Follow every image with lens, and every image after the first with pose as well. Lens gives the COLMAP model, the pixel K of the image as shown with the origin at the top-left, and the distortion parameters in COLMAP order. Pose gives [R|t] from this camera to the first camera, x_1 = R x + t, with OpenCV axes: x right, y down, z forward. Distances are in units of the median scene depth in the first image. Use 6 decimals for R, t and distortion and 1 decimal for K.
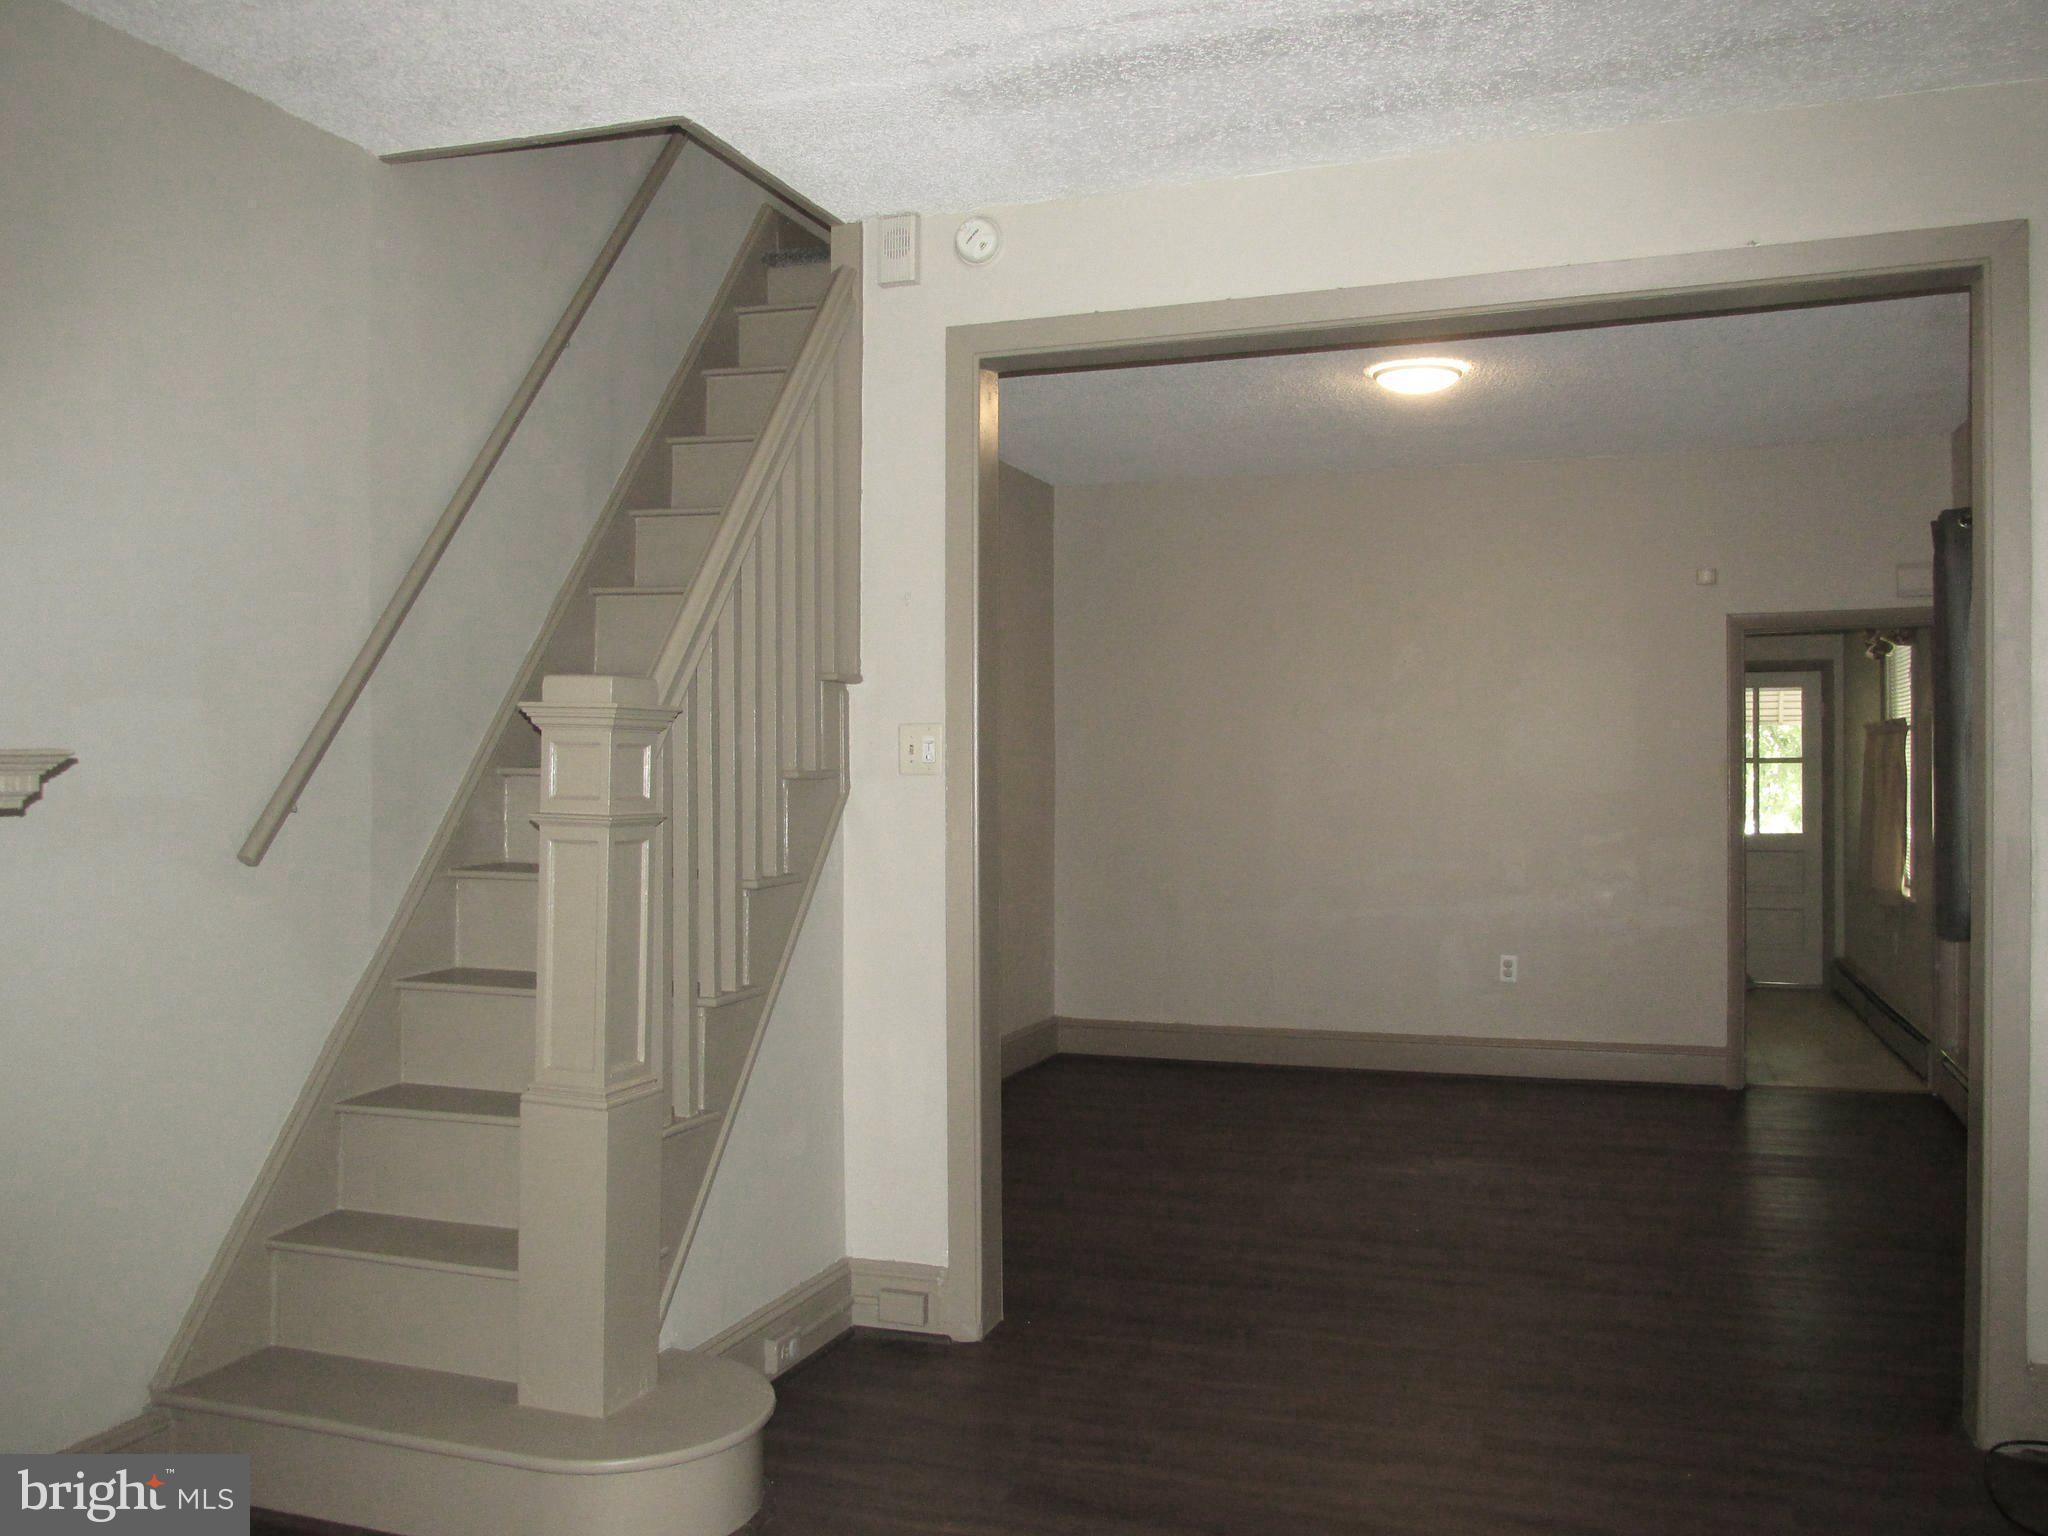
lens RADIAL K [[1709.2, 0, 1033.8], [0, 1709.2, 776.9], [0, 0, 1]] dist [-0.014530, -0.006181]
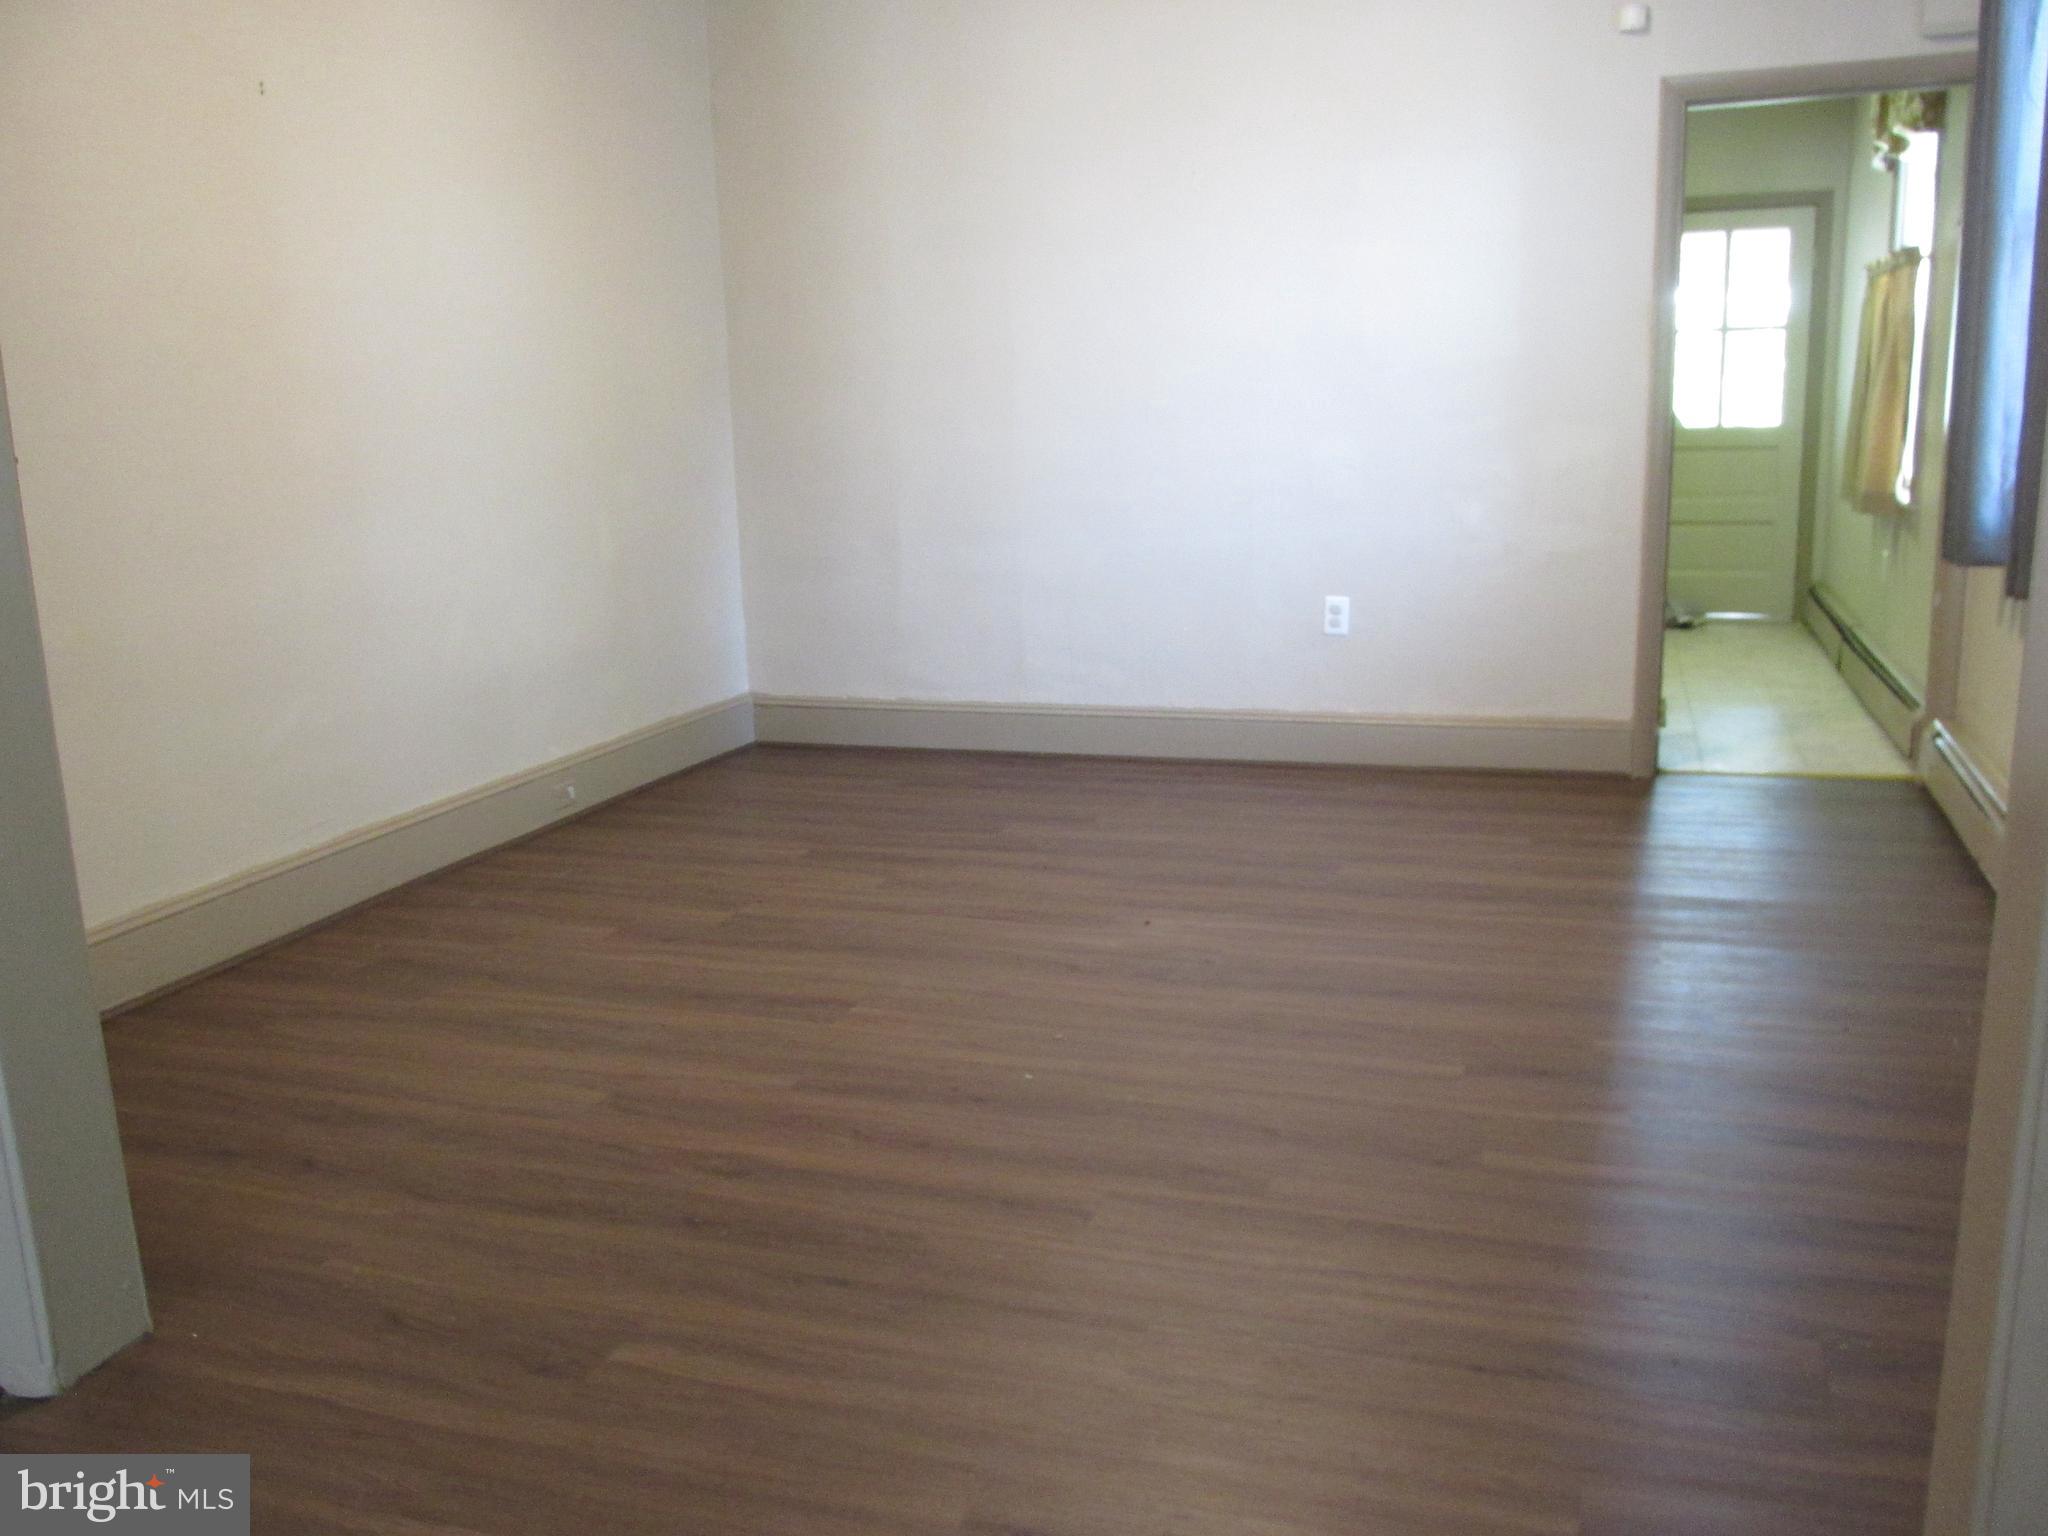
lens RADIAL K [[1709.2, 0, 1018.6], [0, 1709.2, 755.4], [0, 0, 1]] dist [-0.014530, -0.006181]
pose [[0.999681, -0.023314, -0.009750, 0.149840], [0.024821, 0.978327, 0.205572, 0.018702], [0.004746, -0.205748, 0.978593, 0.284087]]
